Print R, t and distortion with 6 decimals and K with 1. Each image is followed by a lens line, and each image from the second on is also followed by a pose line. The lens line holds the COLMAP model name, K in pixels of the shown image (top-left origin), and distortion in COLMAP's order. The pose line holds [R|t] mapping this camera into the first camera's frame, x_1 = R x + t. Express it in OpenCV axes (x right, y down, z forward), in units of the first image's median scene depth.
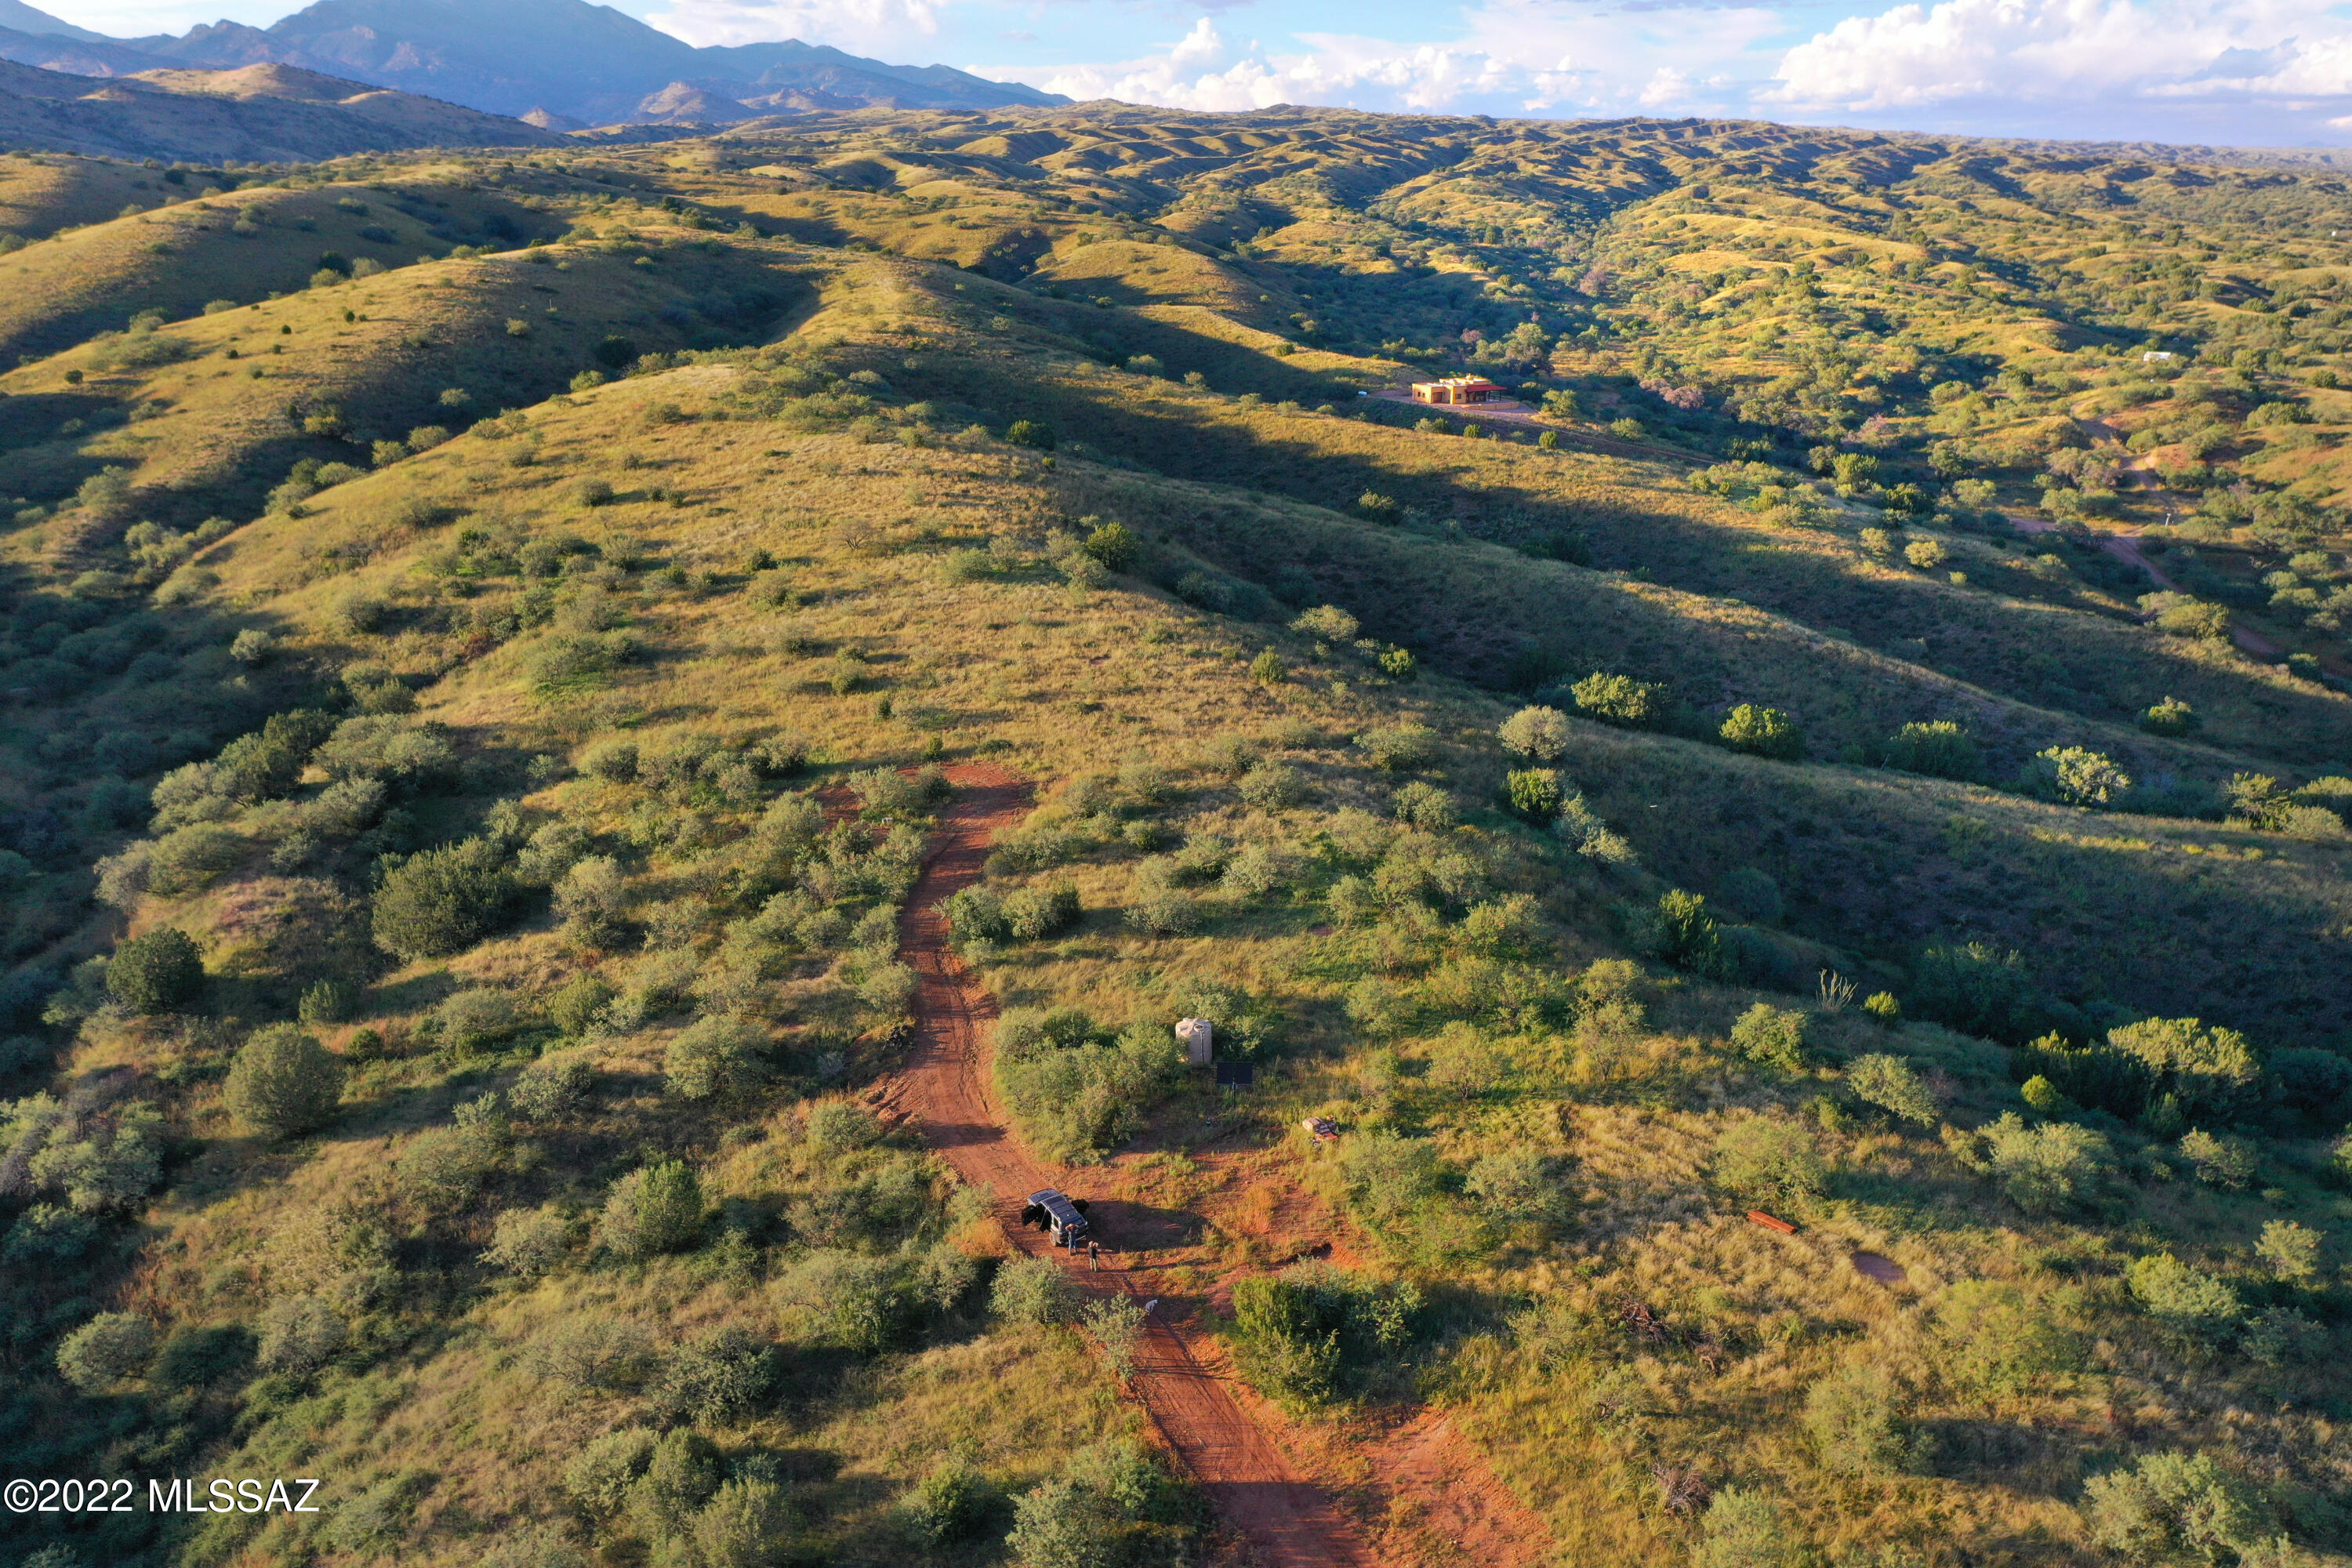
lens RADIAL K [[1863.3, 0, 1176.0], [0, 1863.3, 784.0], [0, 0, 1]] dist [-0.004208, 0.005262]
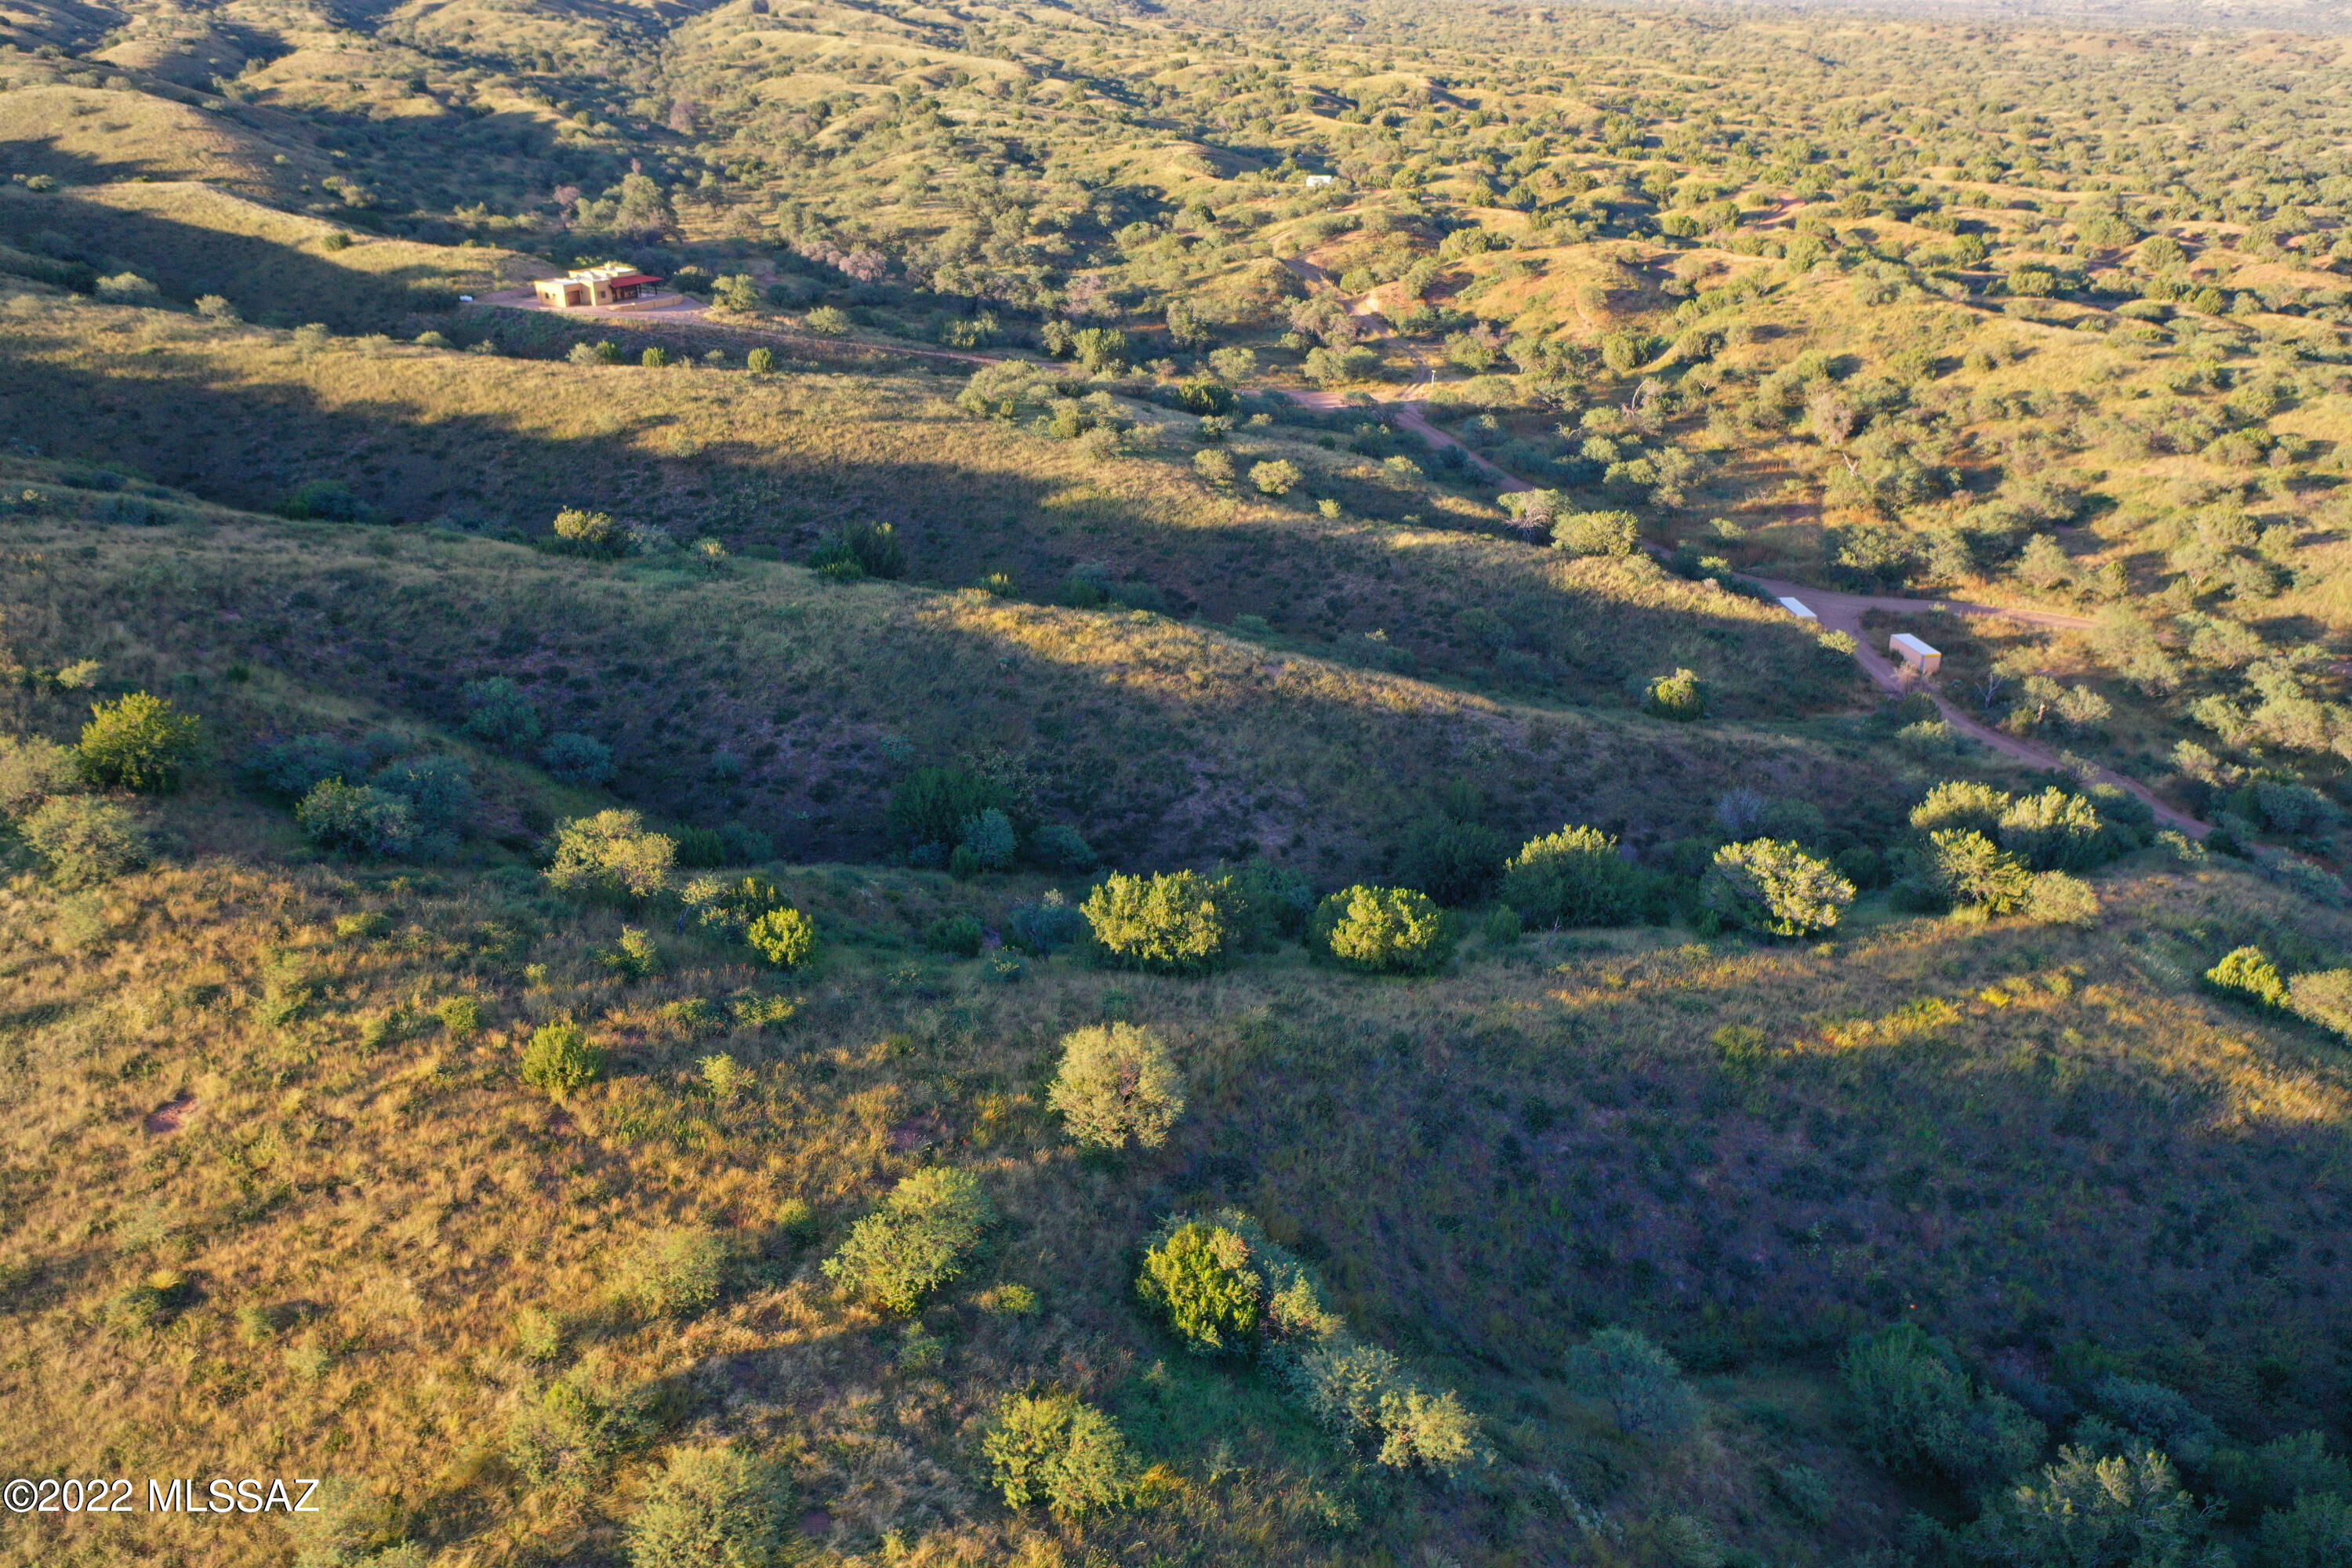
lens RADIAL K [[1863.3, 0, 1176.0], [0, 1863.3, 784.0], [0, 0, 1]] dist [-0.004208, 0.005262]
pose [[0.885443, -0.190173, 0.424057, -0.000292], [0.151887, 0.980754, 0.122686, -0.064852], [-0.439227, -0.044223, 0.897287, 0.193377]]
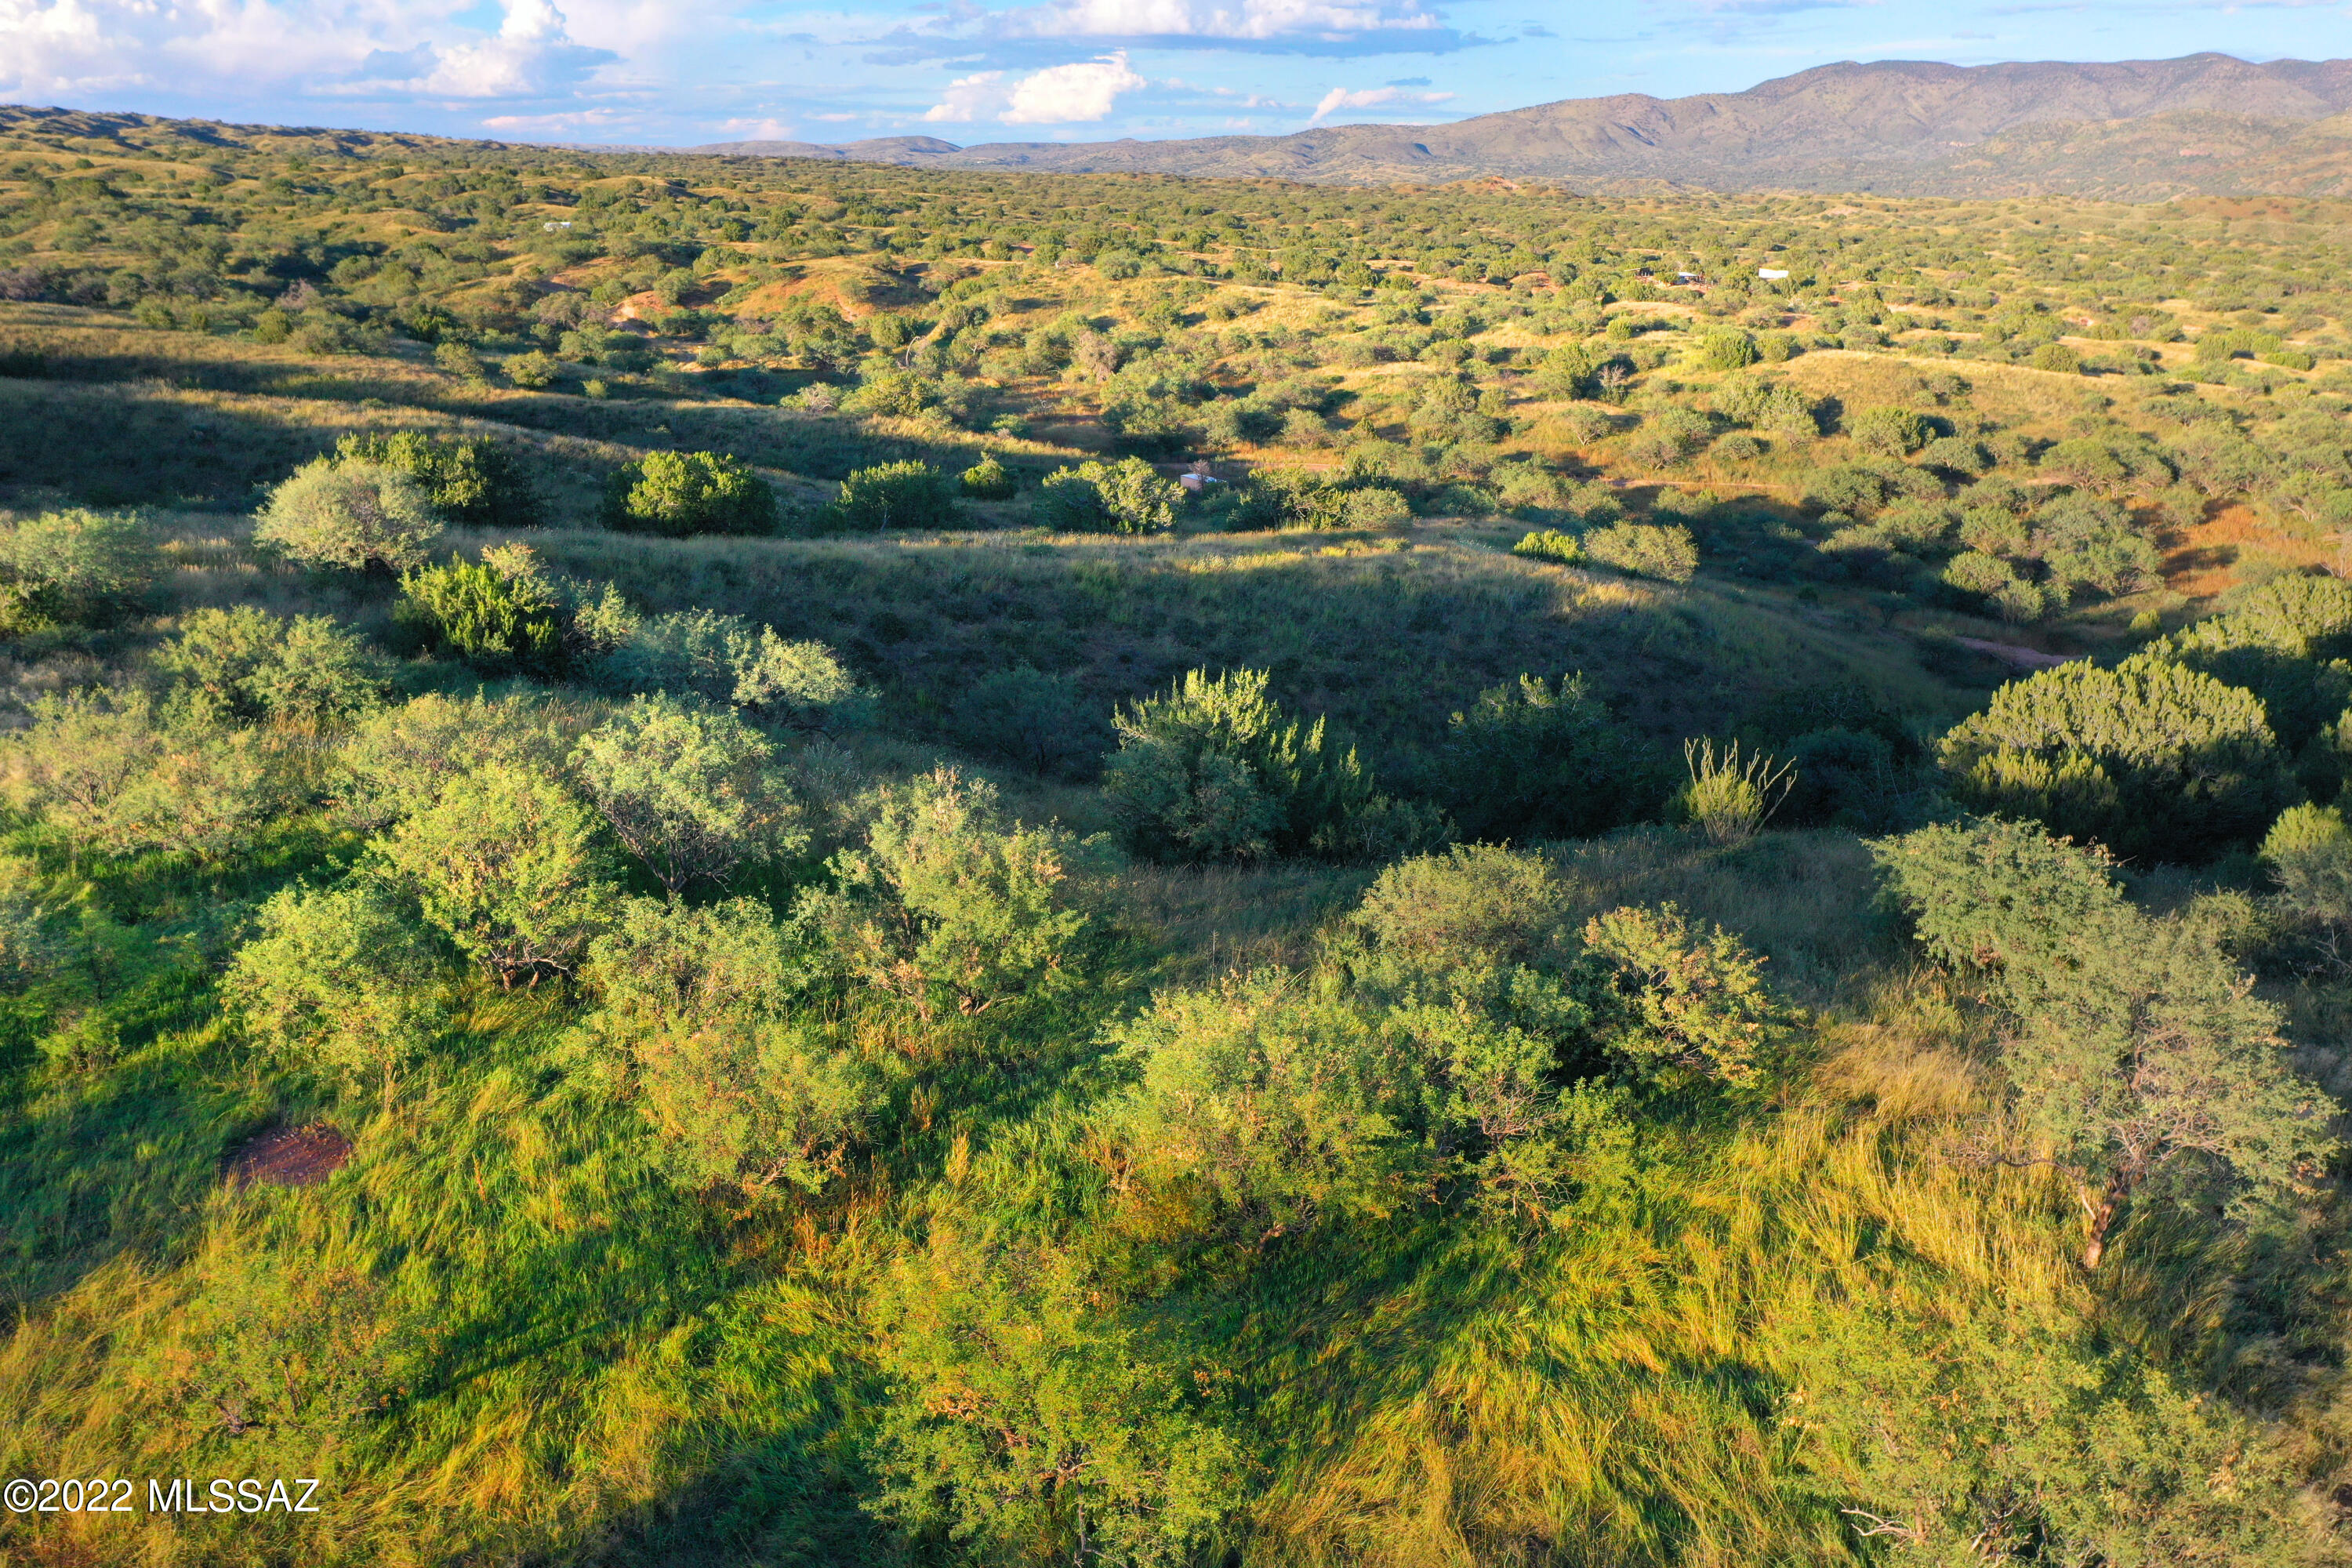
lens RADIAL K [[1859.4, 0, 1176.0], [0, 1859.4, 784.0], [0, 0, 1]] dist [0.000344, 0.004177]
pose [[0.648538, -0.243443, 0.721203, -0.000492], [0.242444, 0.964197, 0.107450, 0.010973], [-0.721540, 0.105166, 0.684339, 0.219100]]
